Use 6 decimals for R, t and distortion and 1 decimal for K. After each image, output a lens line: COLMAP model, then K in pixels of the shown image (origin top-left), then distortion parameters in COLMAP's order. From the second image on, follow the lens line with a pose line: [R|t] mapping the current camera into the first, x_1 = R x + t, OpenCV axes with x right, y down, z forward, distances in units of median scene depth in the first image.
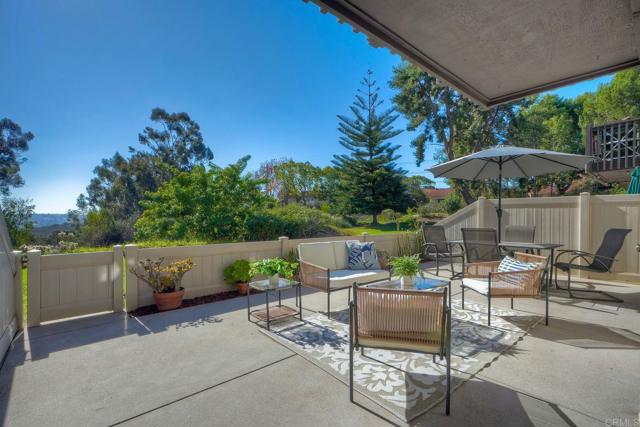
lens RADIAL K [[292.7, 0, 327.7], [0, 292.7, 217.8], [0, 0, 1]] dist [-0.008607, 0.003232]
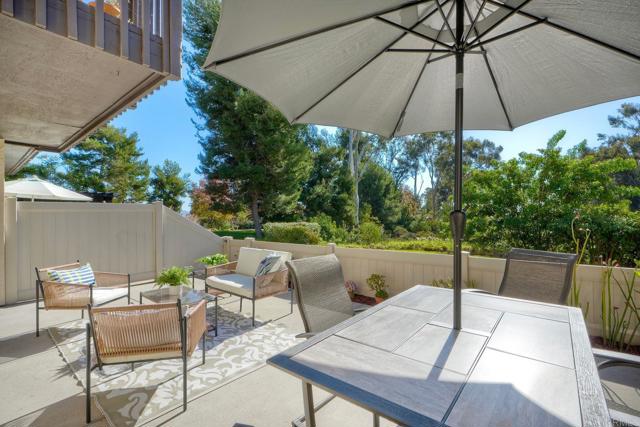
lens RADIAL K [[292.7, 0, 320.1], [0, 292.7, 212.9], [0, 0, 1]] dist [-0.008607, 0.003232]
pose [[0.176979, -0.008728, -0.984176, 0.124266], [0.000552, 0.999961, -0.008769, -0.004588], [0.984214, 0.001008, 0.176977, 0.118552]]
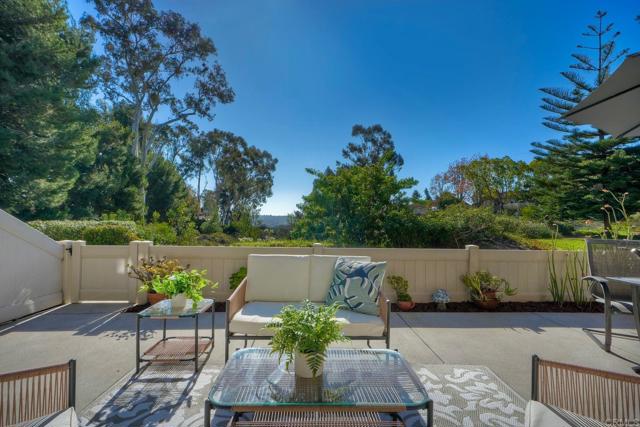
lens RADIAL K [[292.7, 0, 321.3], [0, 292.7, 218.1], [0, 0, 1]] dist [-0.008607, 0.003232]
pose [[0.791016, 0.013106, -0.611655, 0.048305], [-0.021439, 0.999750, -0.006304, 0.000585], [0.611420, 0.018100, 0.791099, 0.059527]]
